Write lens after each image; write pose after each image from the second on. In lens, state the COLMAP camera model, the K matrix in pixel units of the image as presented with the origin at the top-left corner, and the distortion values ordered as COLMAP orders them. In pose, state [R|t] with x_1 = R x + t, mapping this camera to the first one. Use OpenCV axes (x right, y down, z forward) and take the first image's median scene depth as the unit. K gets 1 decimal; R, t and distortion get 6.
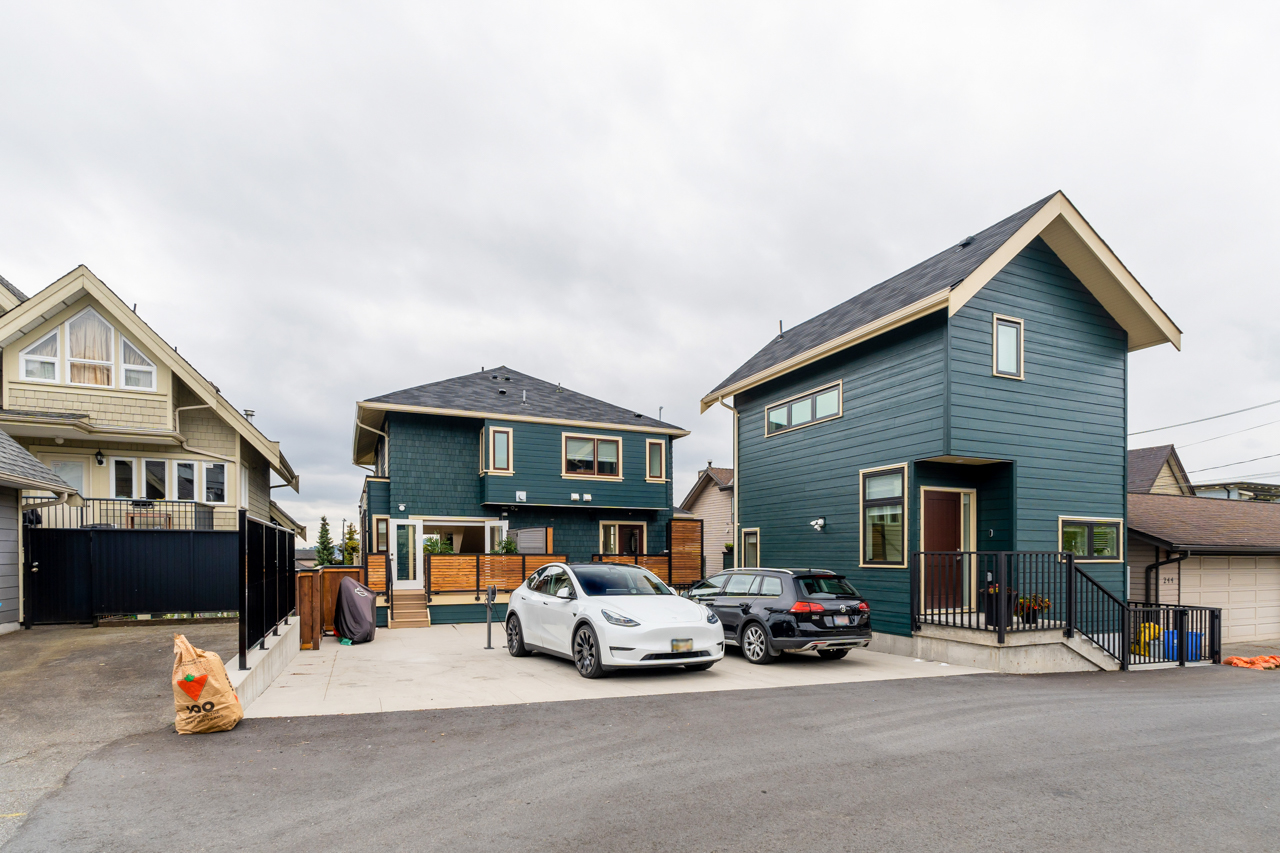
lens RADIAL K [[621.3, 0, 638.3], [0, 621.3, 421.4], [0, 0, 1]] dist [0.000180, -0.000216]
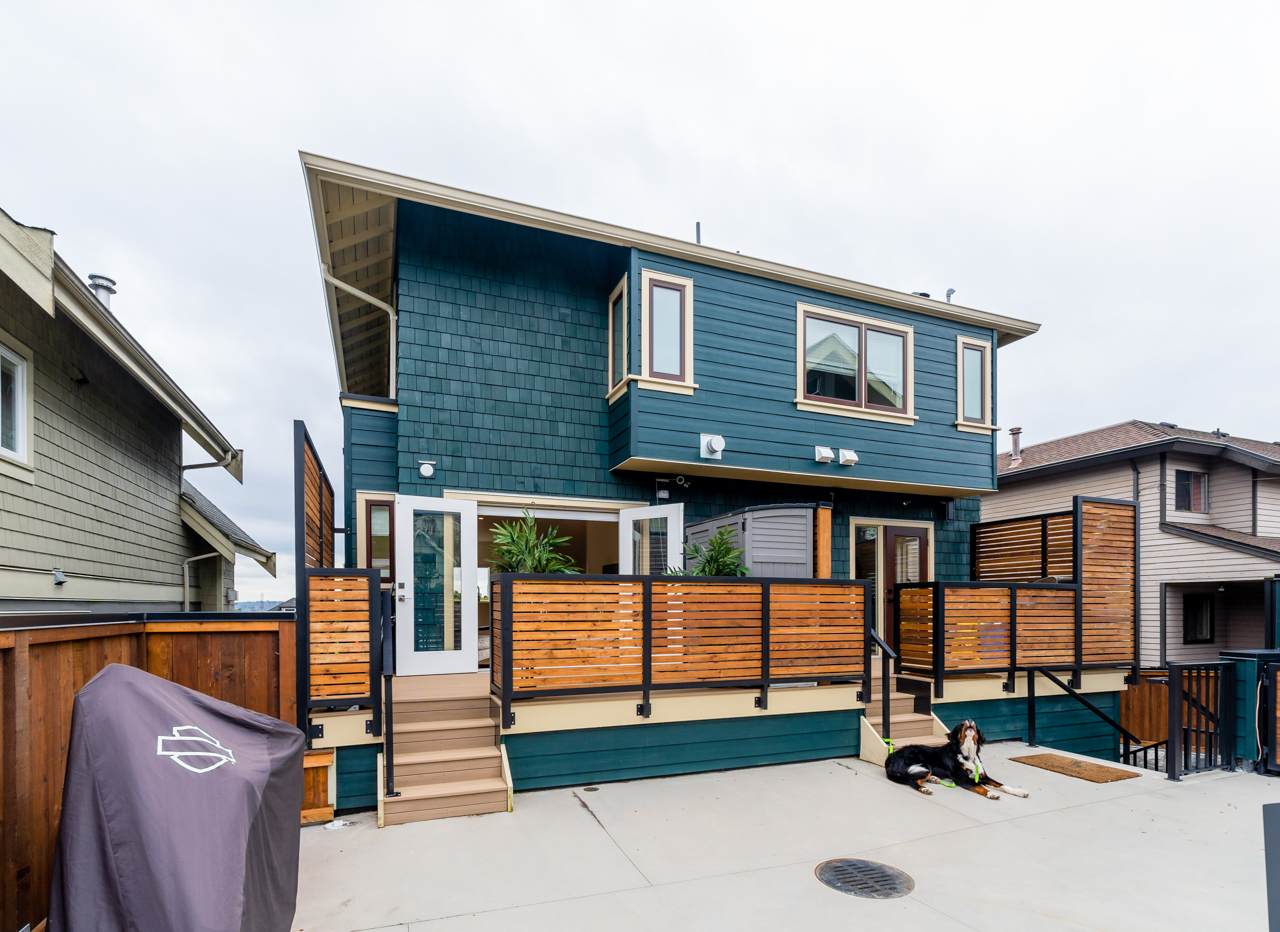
lens RADIAL K [[573.7, 0, 640.0], [0, 573.7, 466.0], [0, 0, 1]] dist [-0.001721, -0.000375]
pose [[0.999844, -0.006643, -0.016360, -0.232779], [0.006126, 0.999487, -0.031427, 0.147536], [0.016560, 0.031322, 0.999372, 0.621983]]
